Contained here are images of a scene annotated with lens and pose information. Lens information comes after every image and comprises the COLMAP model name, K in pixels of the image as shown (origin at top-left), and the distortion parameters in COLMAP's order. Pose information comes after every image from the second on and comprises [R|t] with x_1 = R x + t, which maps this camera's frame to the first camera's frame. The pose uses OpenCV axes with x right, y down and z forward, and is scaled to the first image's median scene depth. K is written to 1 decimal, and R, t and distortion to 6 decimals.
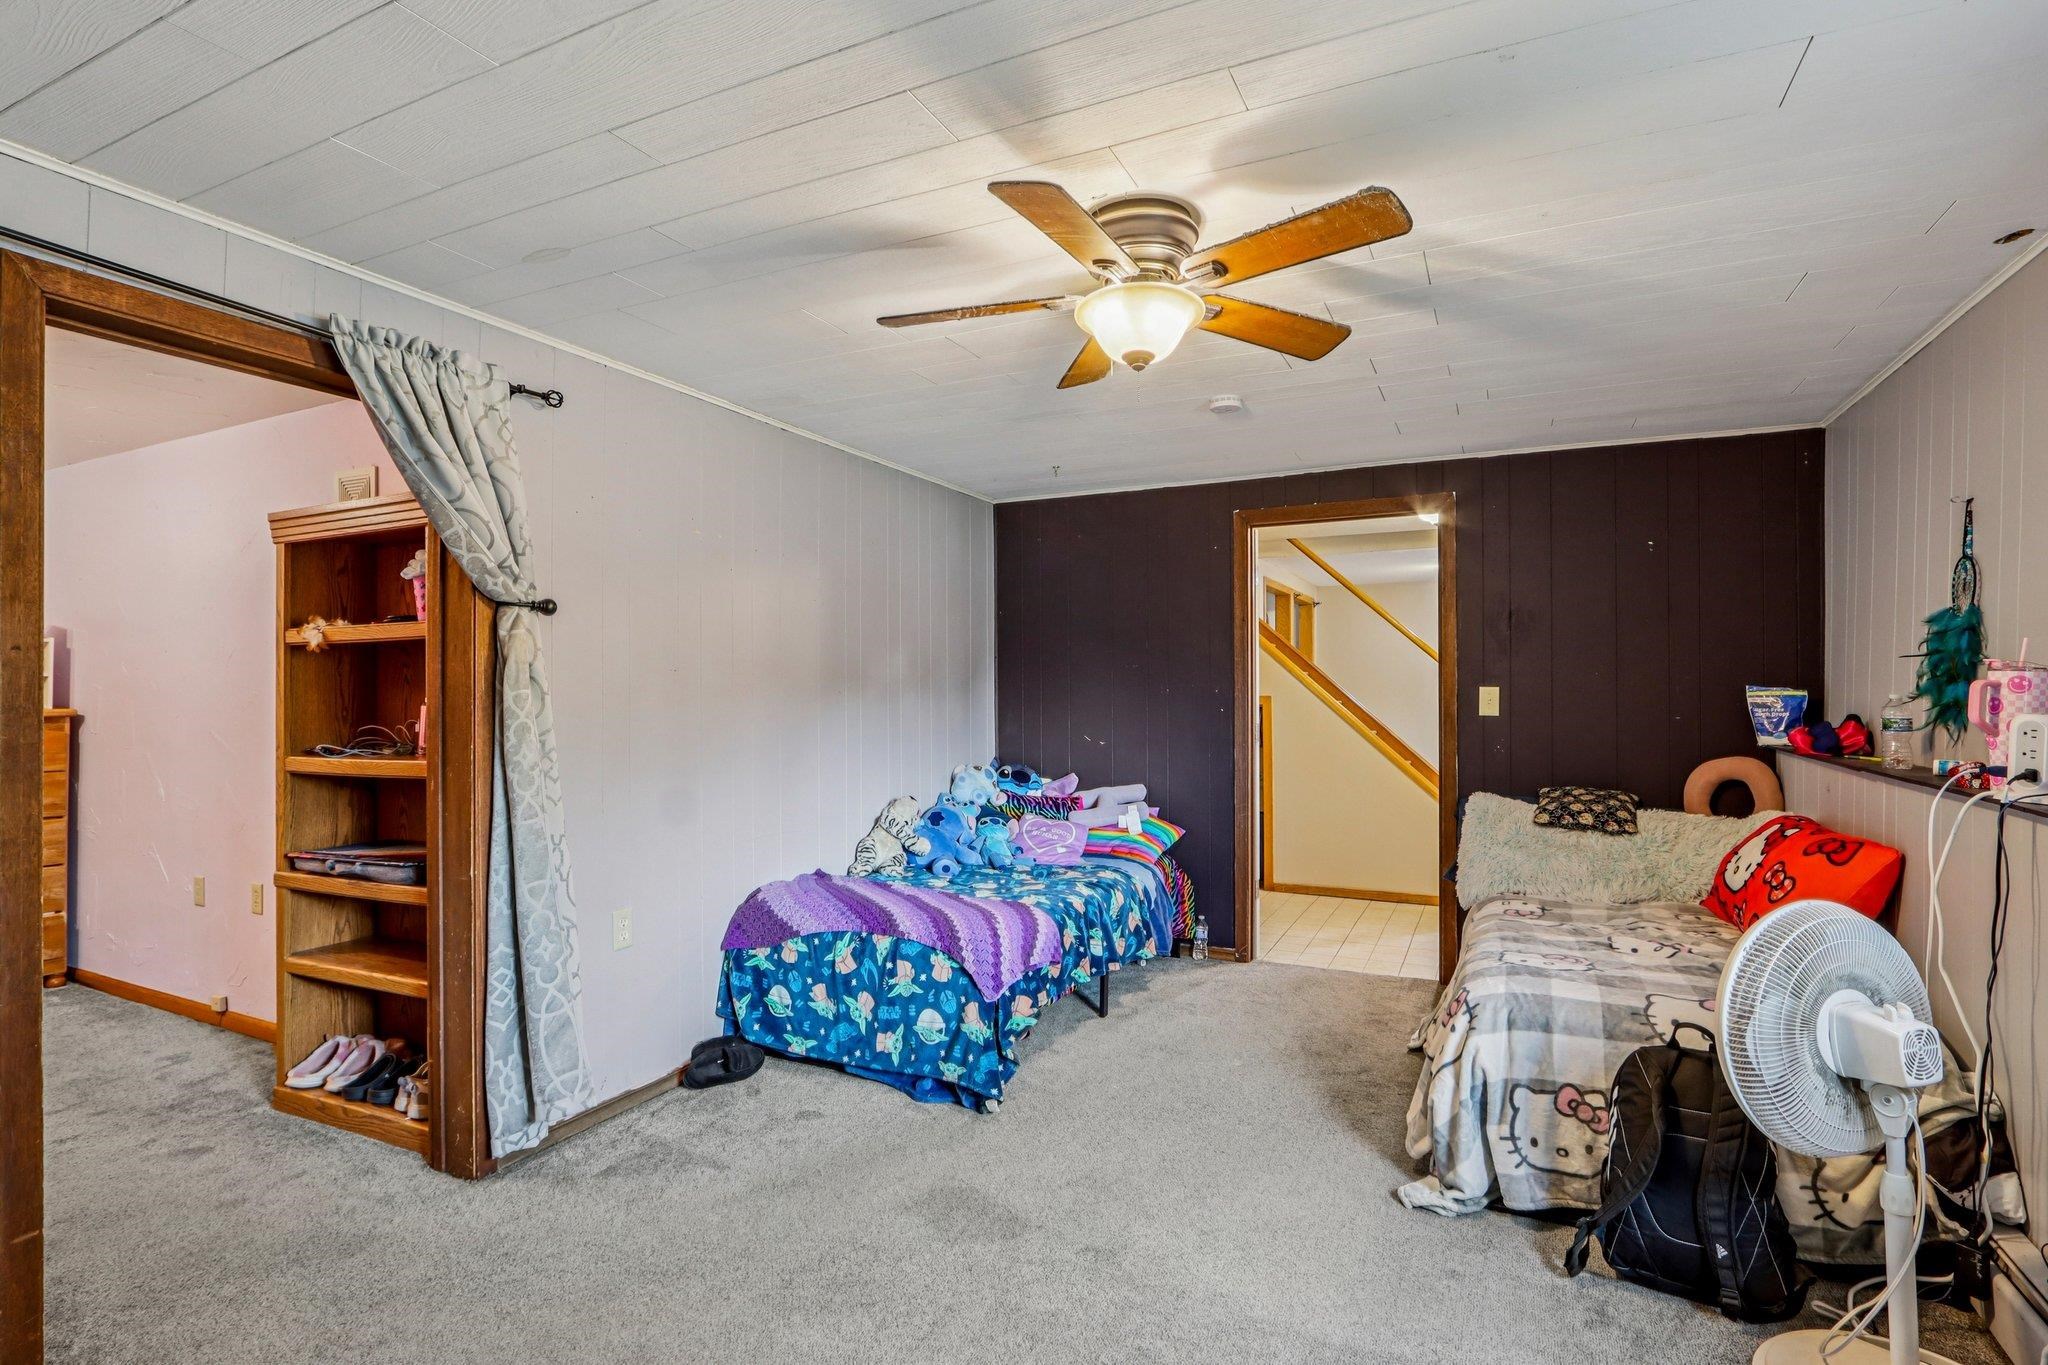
lens RADIAL K [[985.1, 0, 1014.3], [0, 985.1, 688.4], [0, 0, 1]] dist [-0.012658, 0.000138]
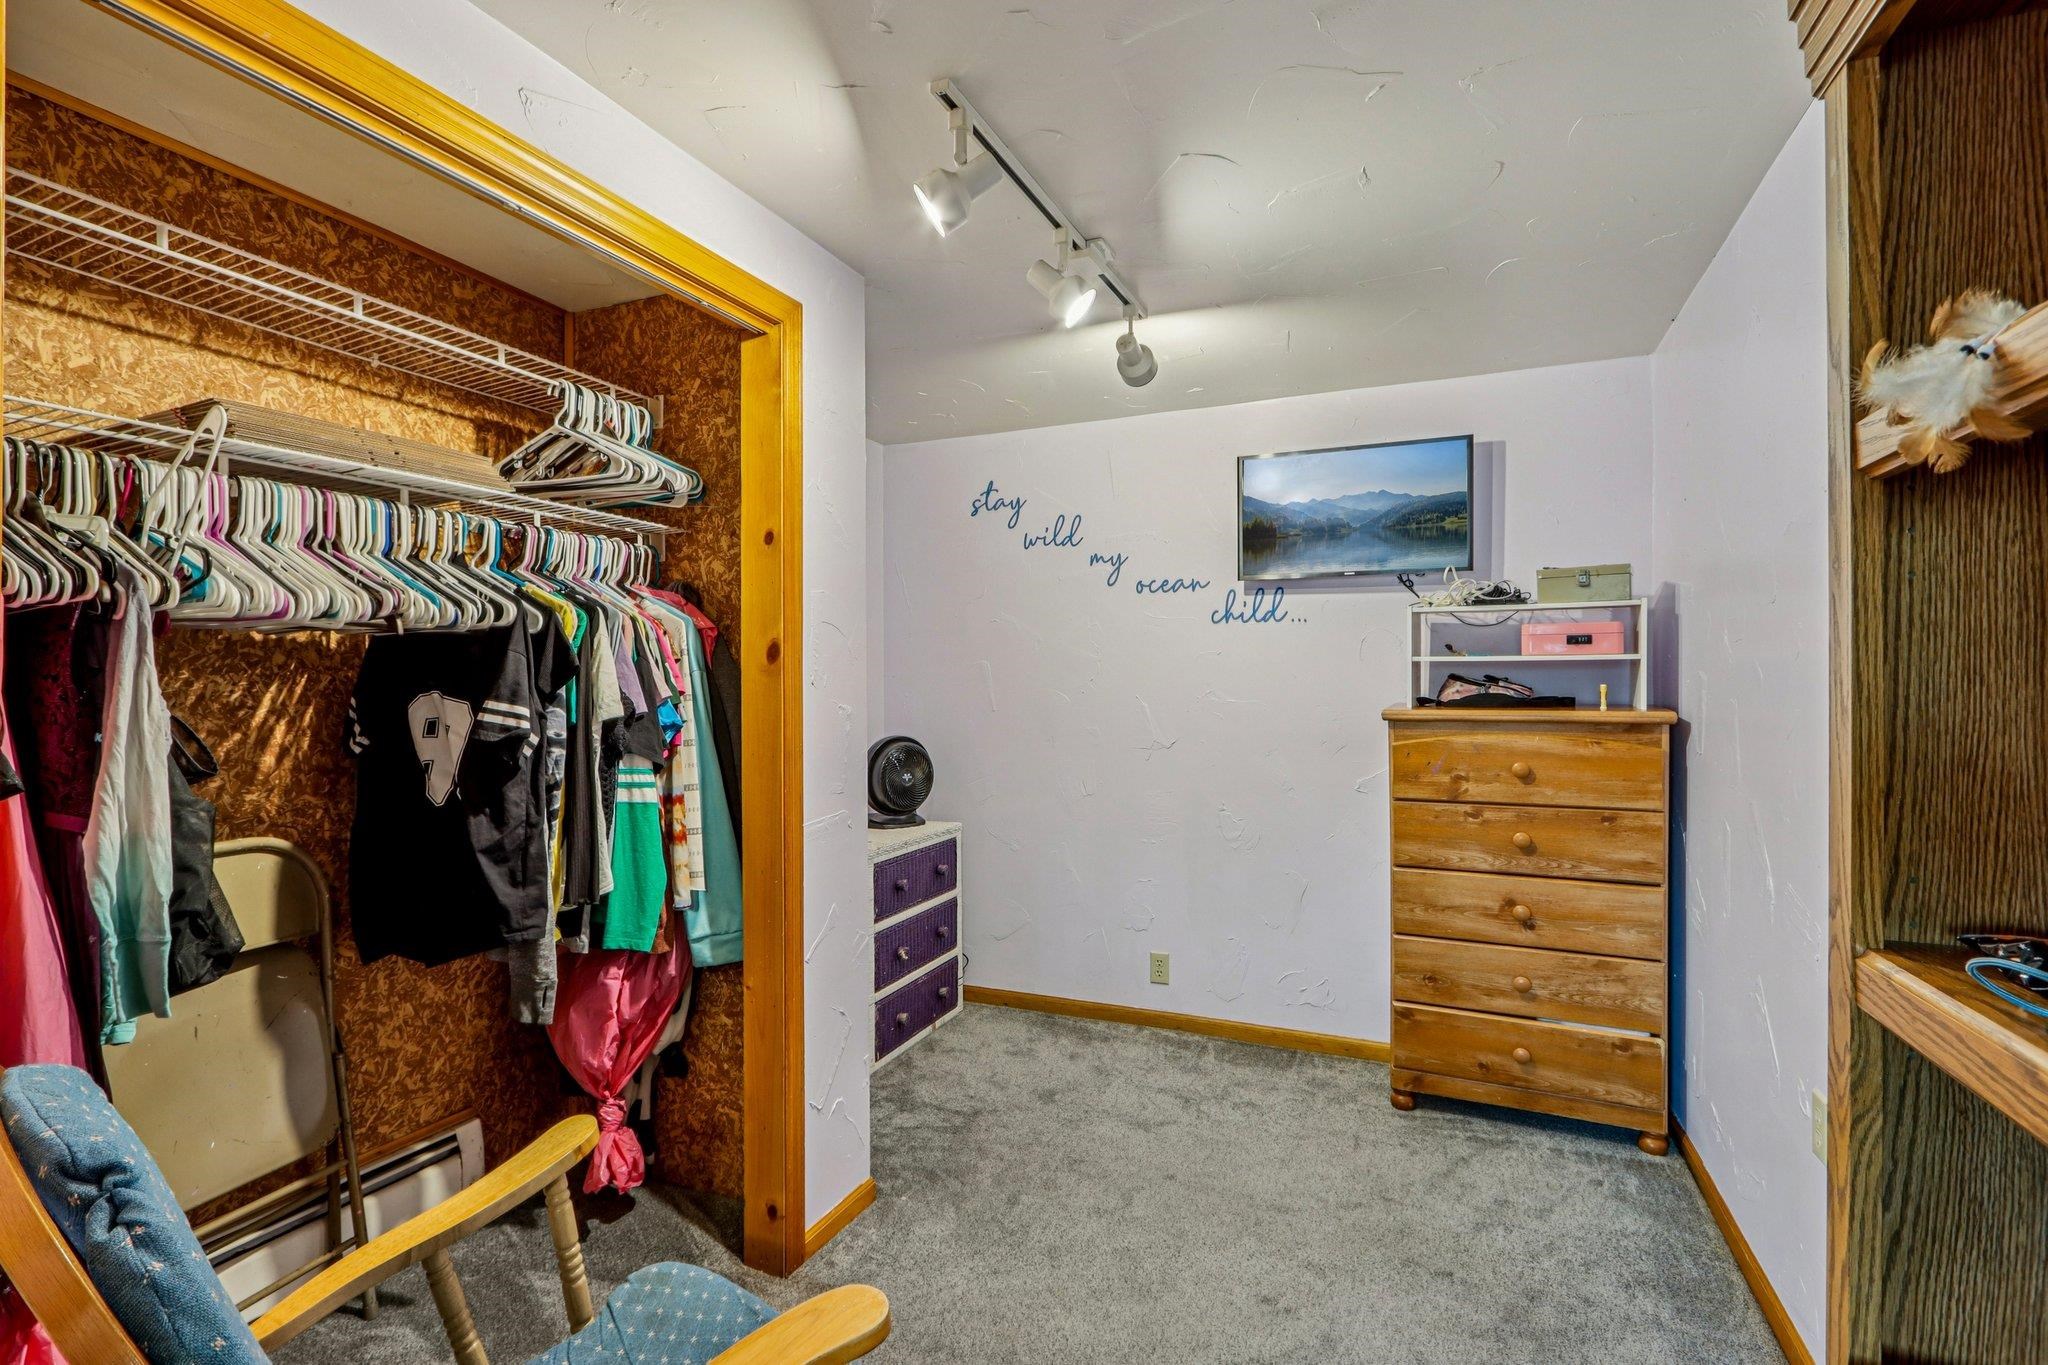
lens RADIAL K [[985.1, 0, 1014.3], [0, 985.1, 688.4], [0, 0, 1]] dist [-0.012658, 0.000138]
pose [[0.041713, -0.001819, -0.999128, -0.371485], [0.010514, 0.999944, -0.001382, 0.003248], [0.999074, -0.010447, 0.041730, 0.564764]]
